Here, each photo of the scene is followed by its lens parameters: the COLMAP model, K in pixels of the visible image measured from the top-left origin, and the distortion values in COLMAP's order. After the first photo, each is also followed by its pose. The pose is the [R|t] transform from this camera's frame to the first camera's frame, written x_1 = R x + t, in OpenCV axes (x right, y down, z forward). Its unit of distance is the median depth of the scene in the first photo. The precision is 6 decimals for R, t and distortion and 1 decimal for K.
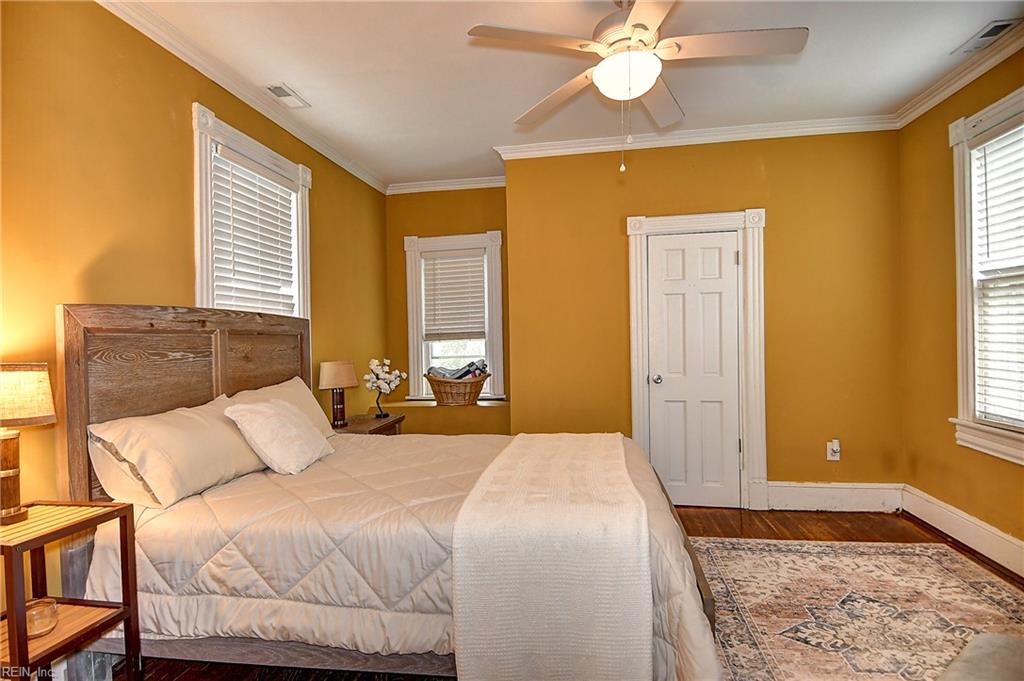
lens RADIAL K [[533.0, 0, 511.5], [0, 533.0, 342.8], [0, 0, 1]] dist [0.005076, -0.002182]
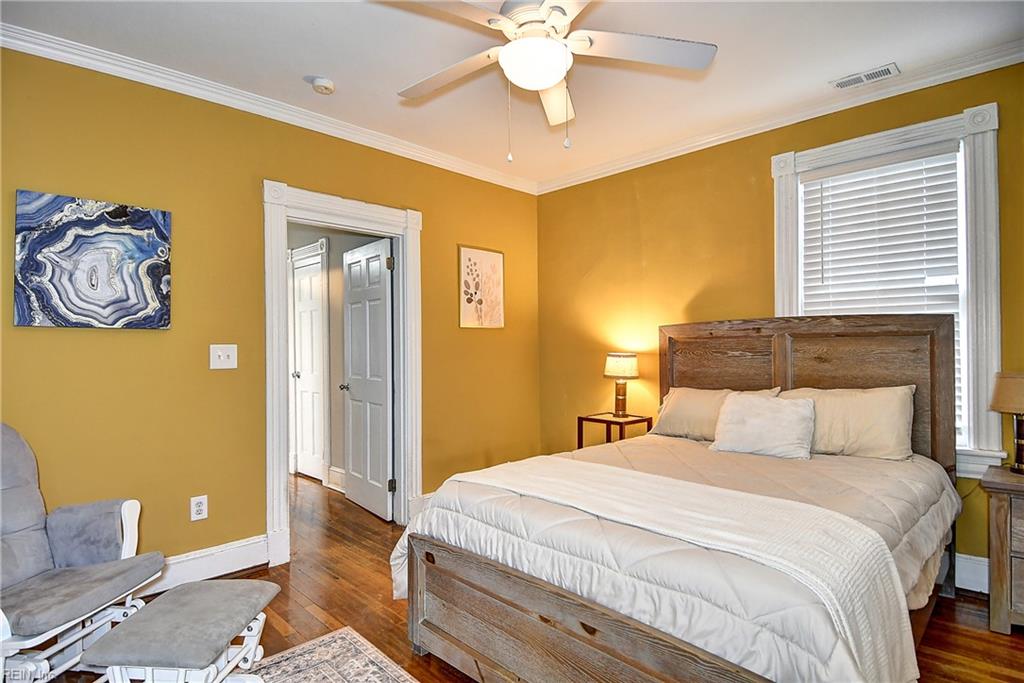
lens RADIAL K [[533.0, 0, 513.0], [0, 533.0, 339.8], [0, 0, 1]] dist [0.005076, -0.002182]
pose [[-0.595164, 0.010334, -0.803537, 0.840667], [0.012602, 0.999914, 0.003525, -0.024729], [0.803505, -0.008028, -0.595244, 1.295494]]
